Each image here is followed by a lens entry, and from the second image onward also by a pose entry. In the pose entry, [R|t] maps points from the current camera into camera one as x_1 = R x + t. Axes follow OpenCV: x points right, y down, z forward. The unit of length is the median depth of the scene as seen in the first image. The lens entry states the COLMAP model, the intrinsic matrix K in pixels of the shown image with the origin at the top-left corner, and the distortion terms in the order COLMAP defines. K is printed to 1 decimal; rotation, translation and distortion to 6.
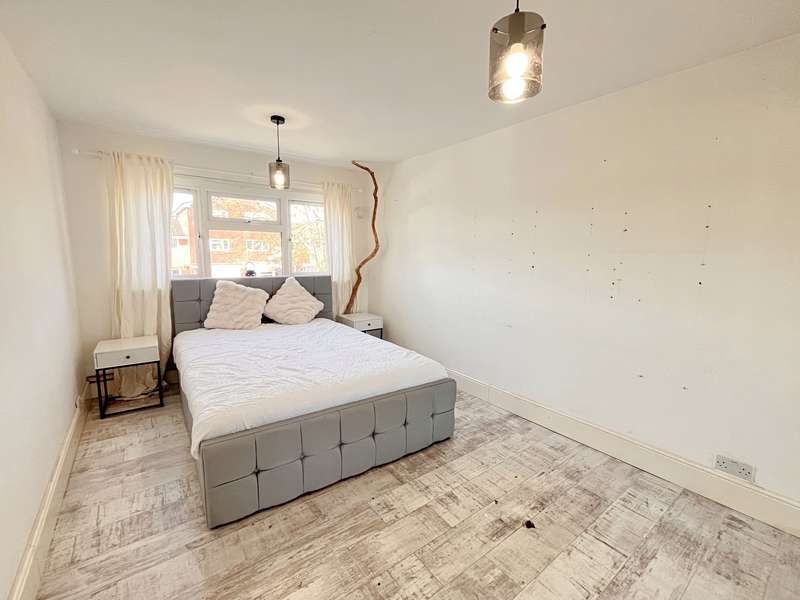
lens RADIAL K [[323.6, 0, 400.0], [0, 323.6, 300.0], [0, 0, 1]] dist [0.011877, -0.000188]
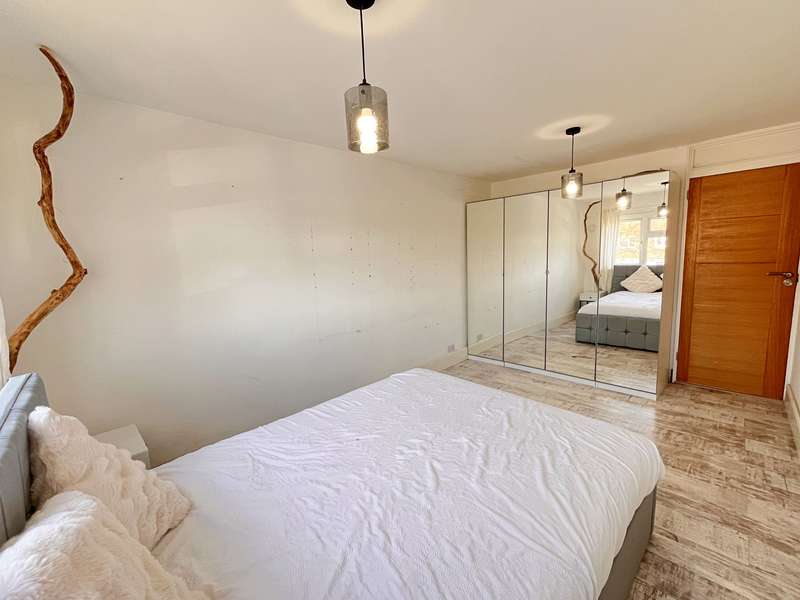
lens RADIAL K [[323.6, 0, 400.0], [0, 323.6, 300.0], [0, 0, 1]] dist [0.011877, -0.000188]
pose [[-0.084102, -0.148676, 0.985303, -1.331784], [0.193278, 0.967593, 0.162501, -0.311450], [-0.977533, 0.204104, -0.052640, 1.565604]]
